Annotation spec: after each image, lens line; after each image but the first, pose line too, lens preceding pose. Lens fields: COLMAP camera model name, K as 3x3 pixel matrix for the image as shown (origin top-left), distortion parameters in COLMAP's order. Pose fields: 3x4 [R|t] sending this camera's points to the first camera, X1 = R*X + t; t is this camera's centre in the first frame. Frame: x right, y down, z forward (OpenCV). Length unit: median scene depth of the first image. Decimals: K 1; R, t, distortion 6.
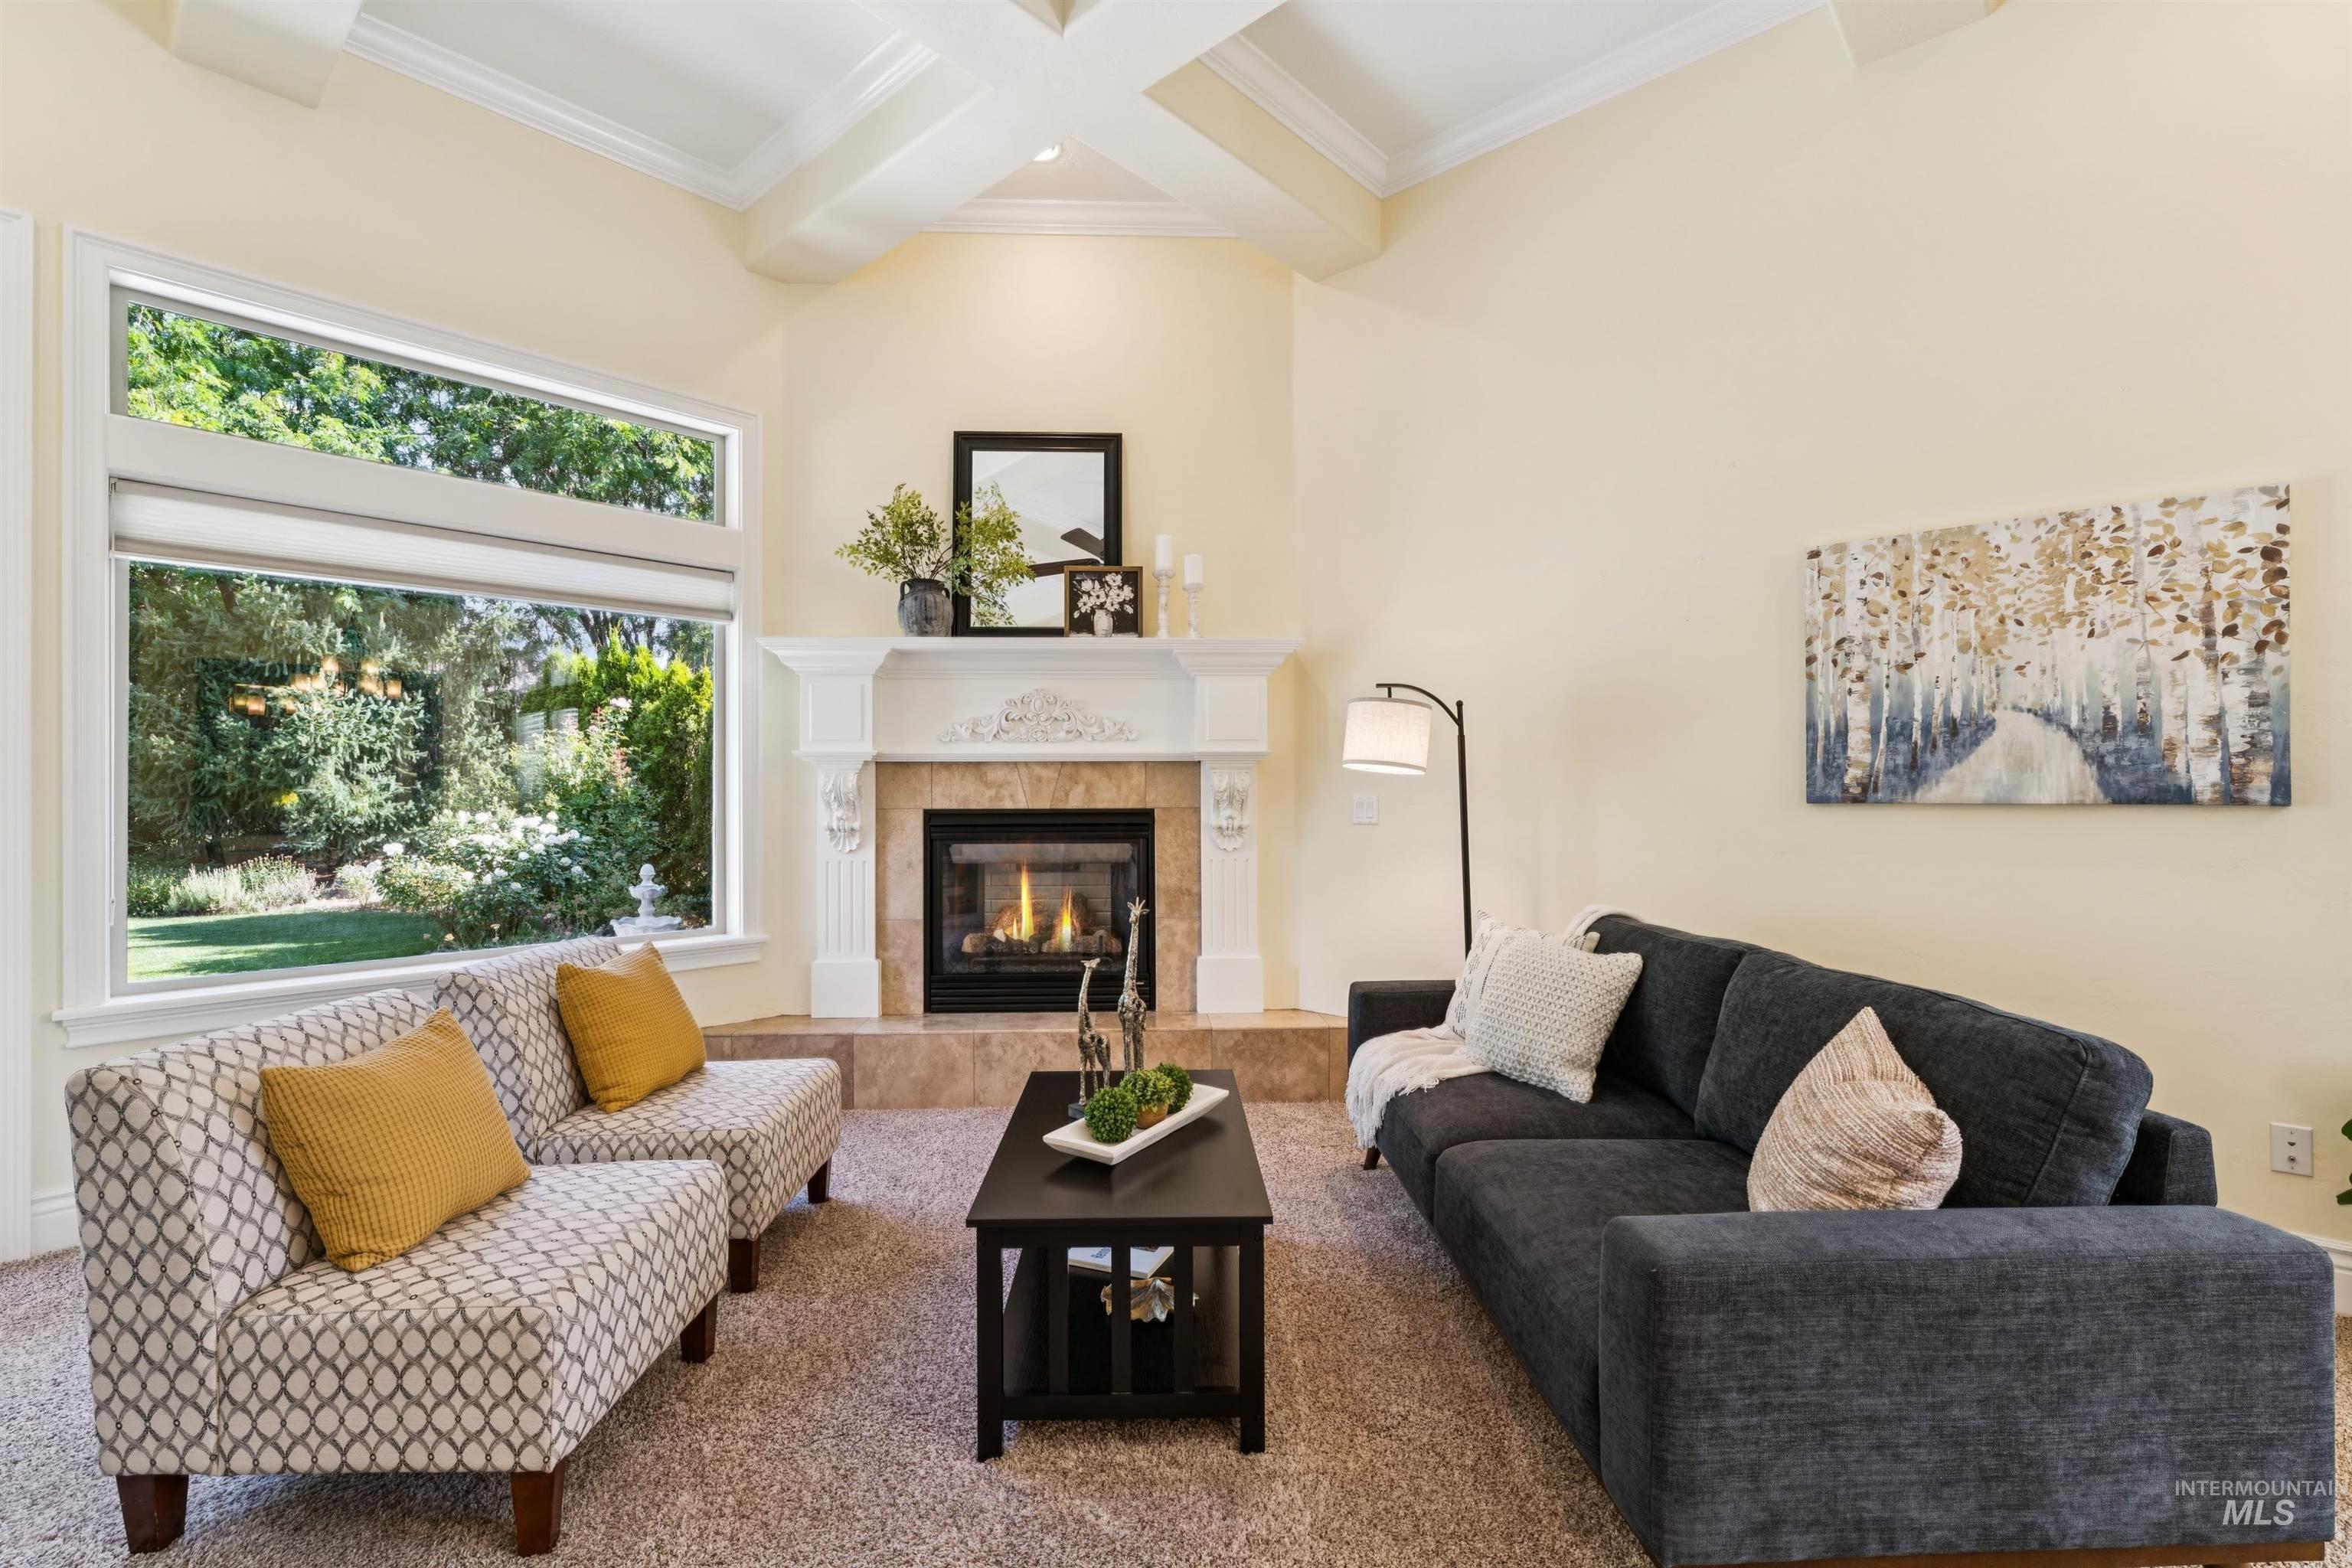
lens RADIAL K [[1058.6, 0, 1176.0], [0, 1058.6, 784.0], [0, 0, 1]] dist [-0.001297, -0.000342]
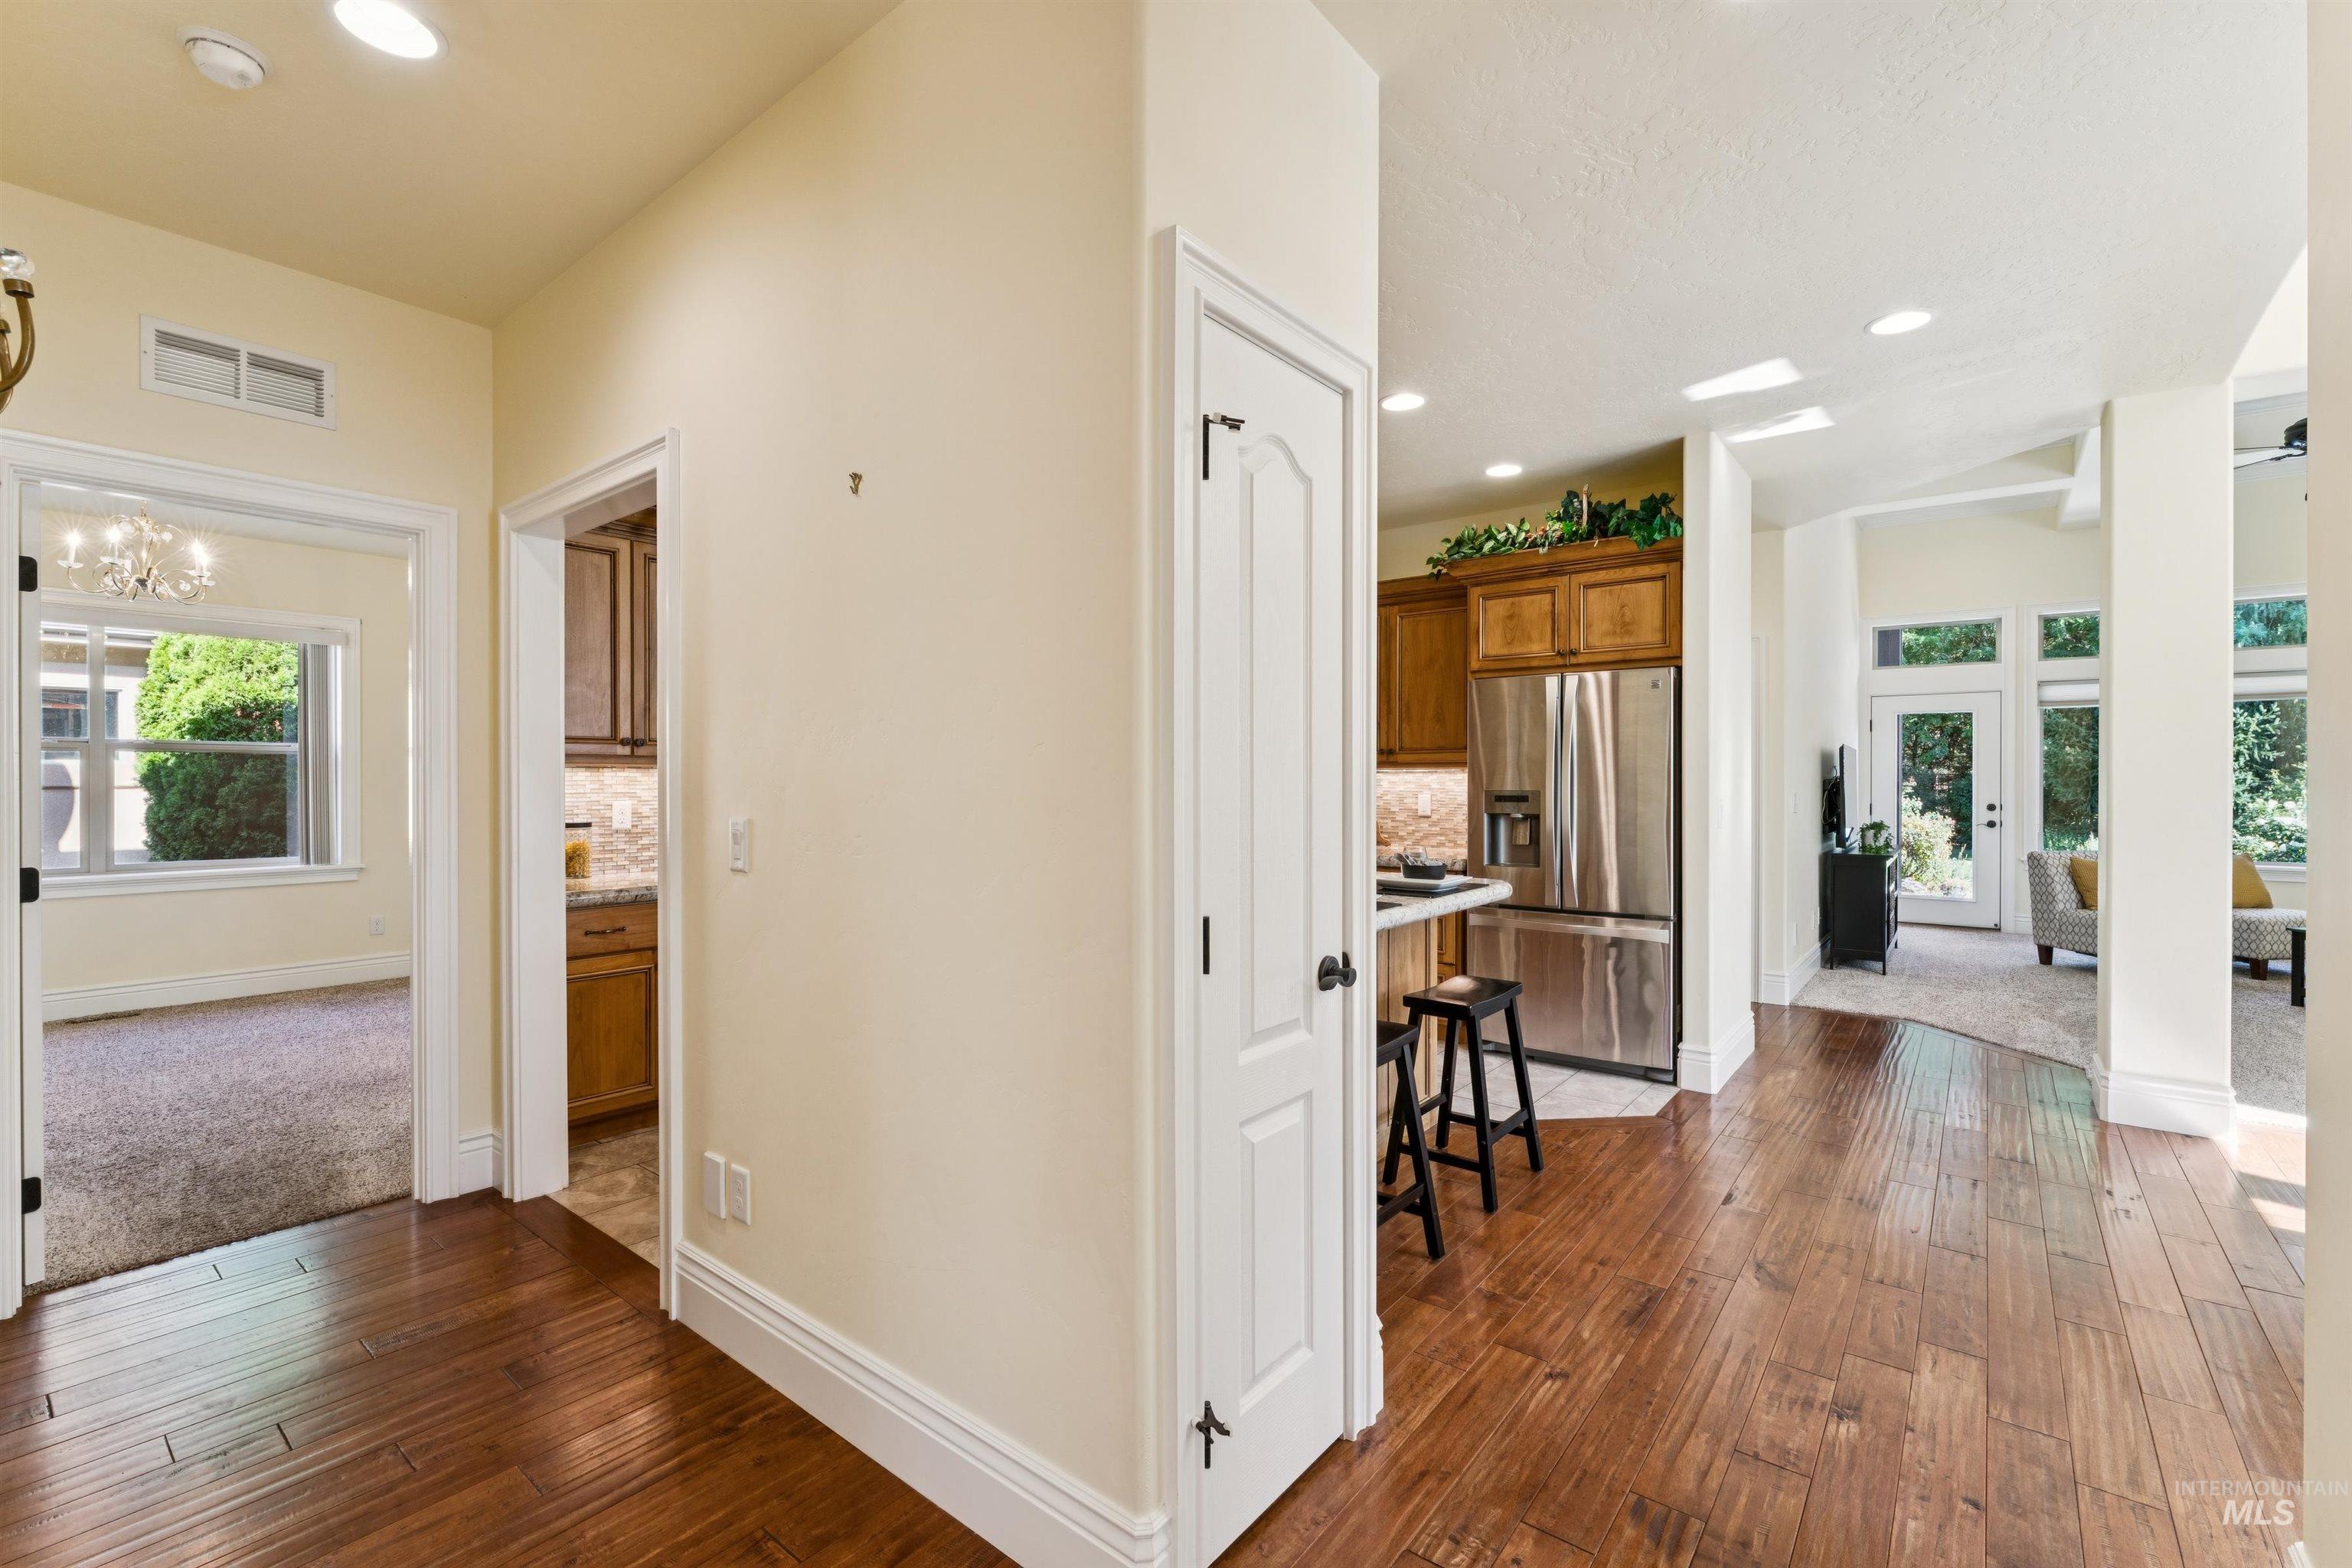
lens RADIAL K [[1008.7, 0, 1176.0], [0, 1008.7, 784.0], [0, 0, 1]] dist [-0.002236, -0.000227]
pose [[0.068838, 0.007510, -0.997600, 0.569955], [0.003923, 0.999962, 0.007798, -0.012105], [0.997620, -0.004451, 0.068806, -0.557594]]
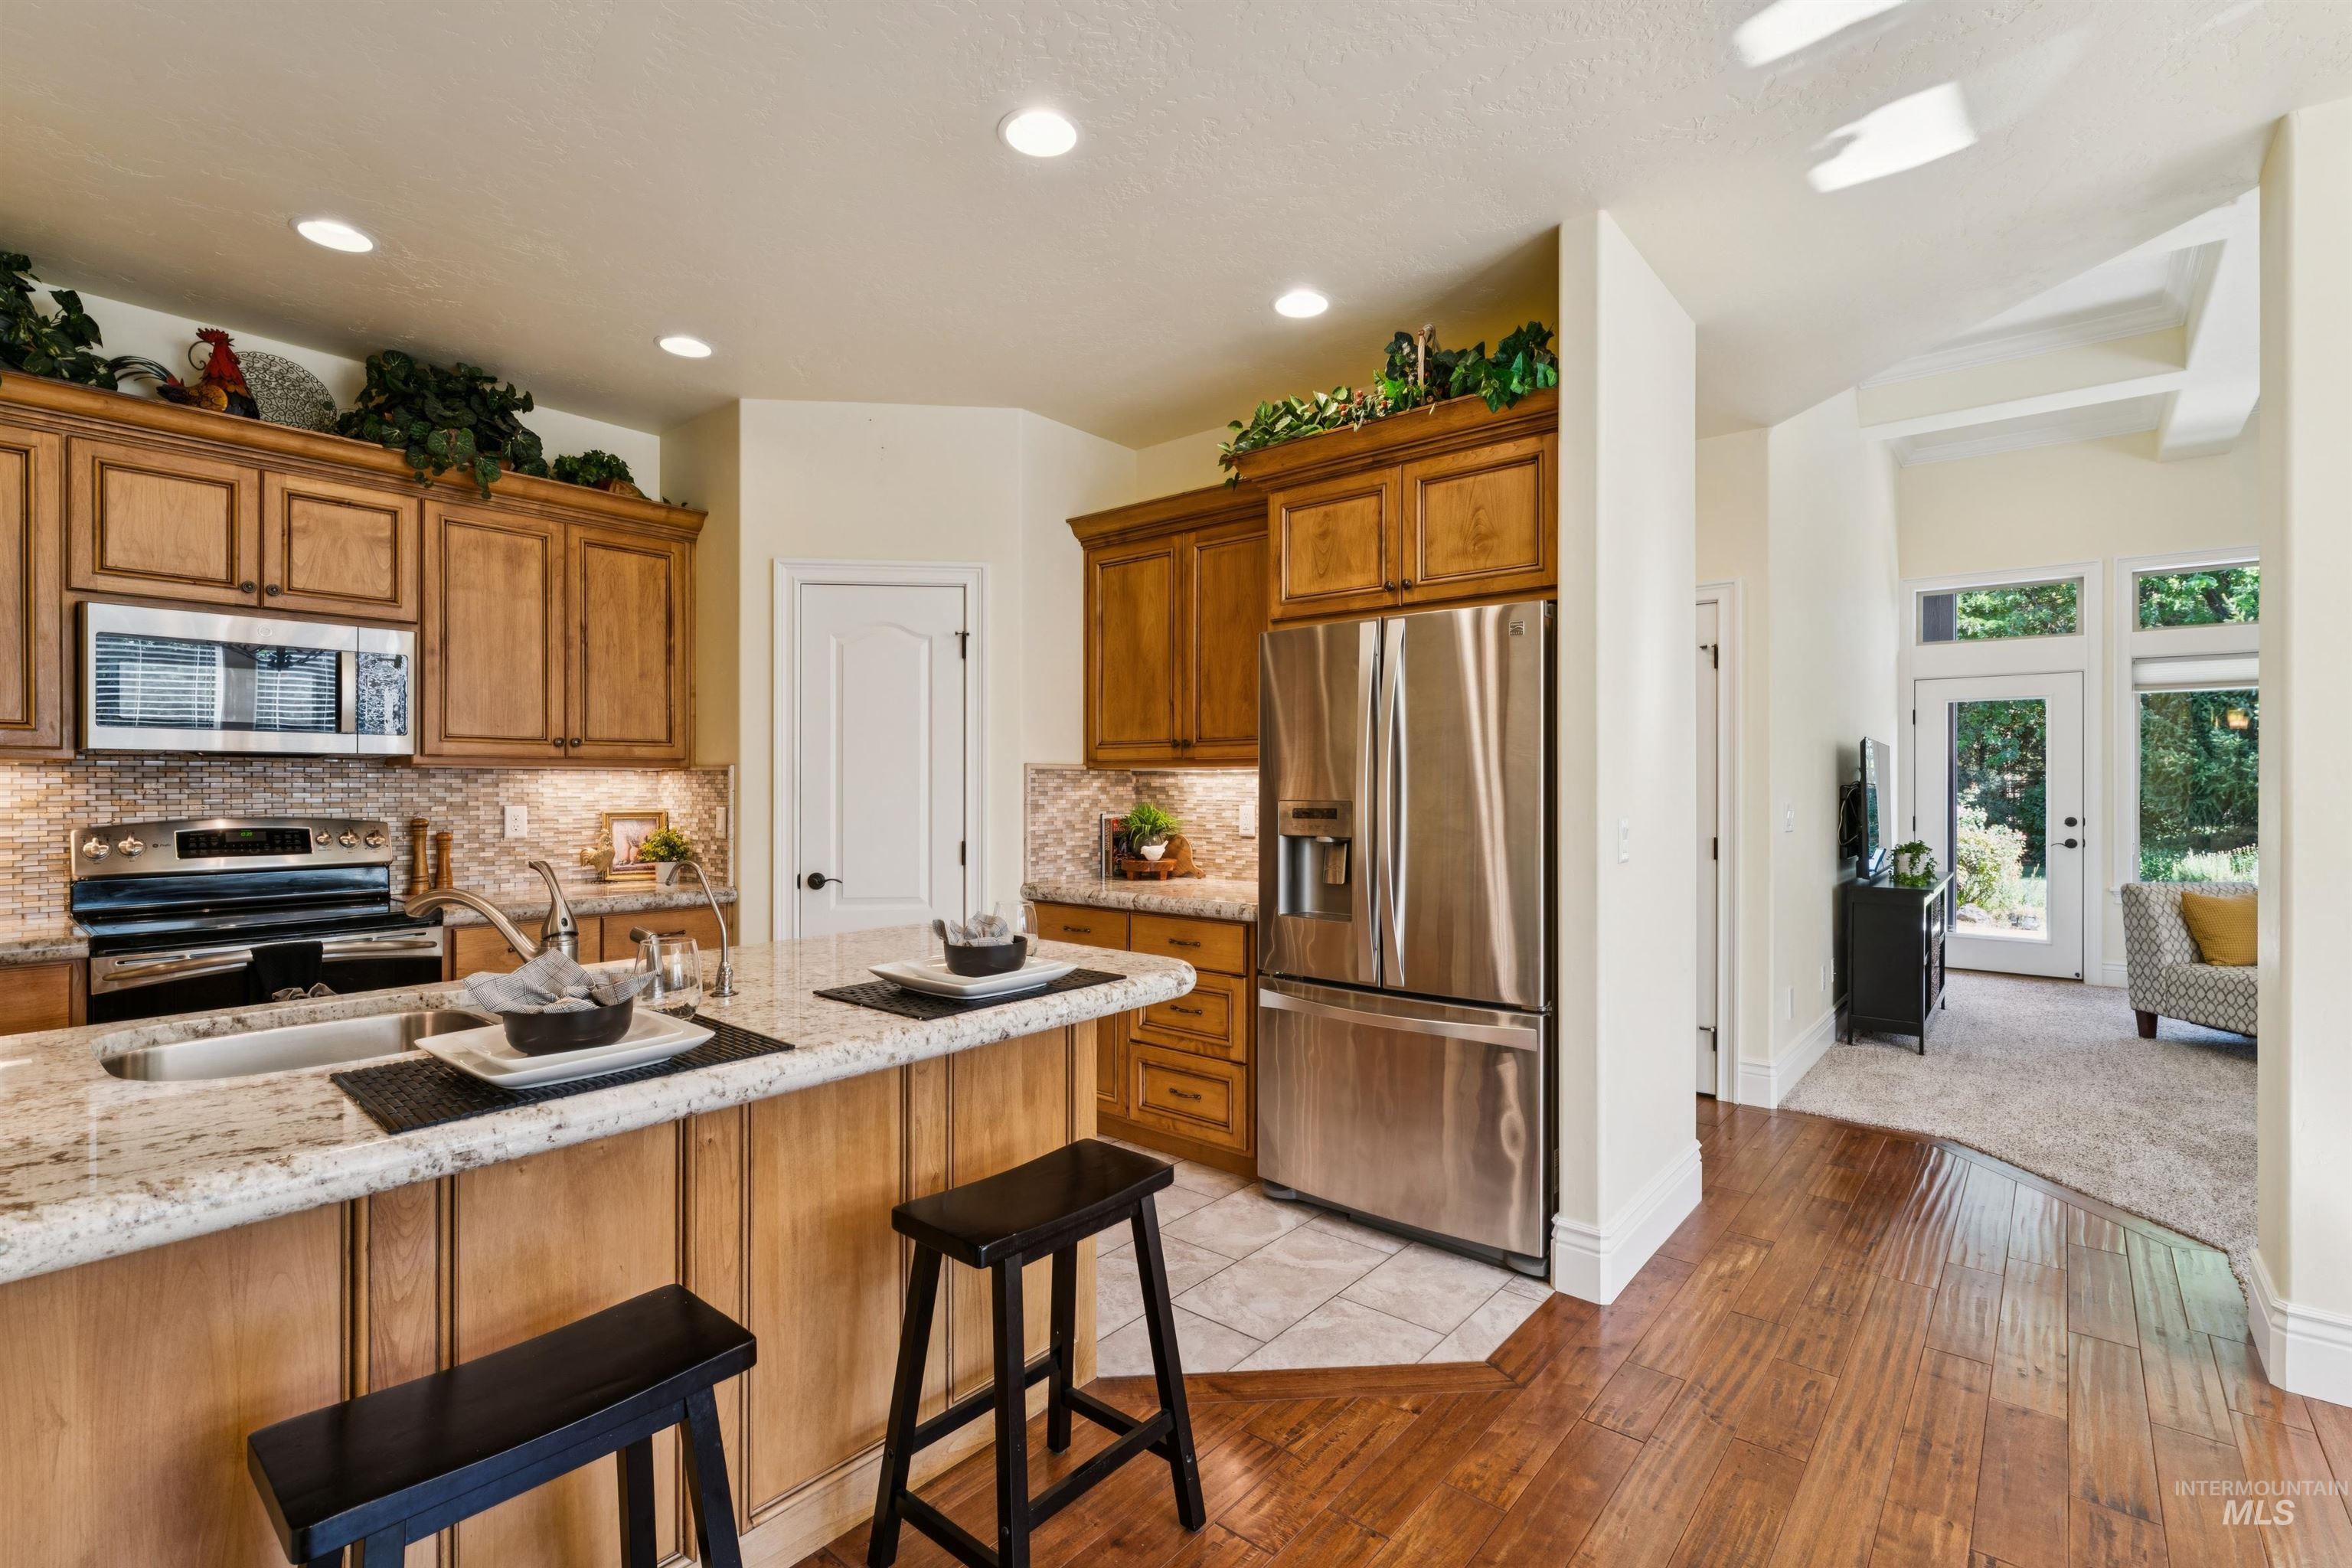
lens RADIAL K [[1058.6, 0, 1176.0], [0, 1058.6, 784.0], [0, 0, 1]] dist [-0.001297, -0.000342]
pose [[0.047824, 0.001286, -0.998855, 0.406907], [0.002691, 0.999995, 0.001416, -0.010023], [0.998852, -0.002756, 0.047820, -0.406617]]
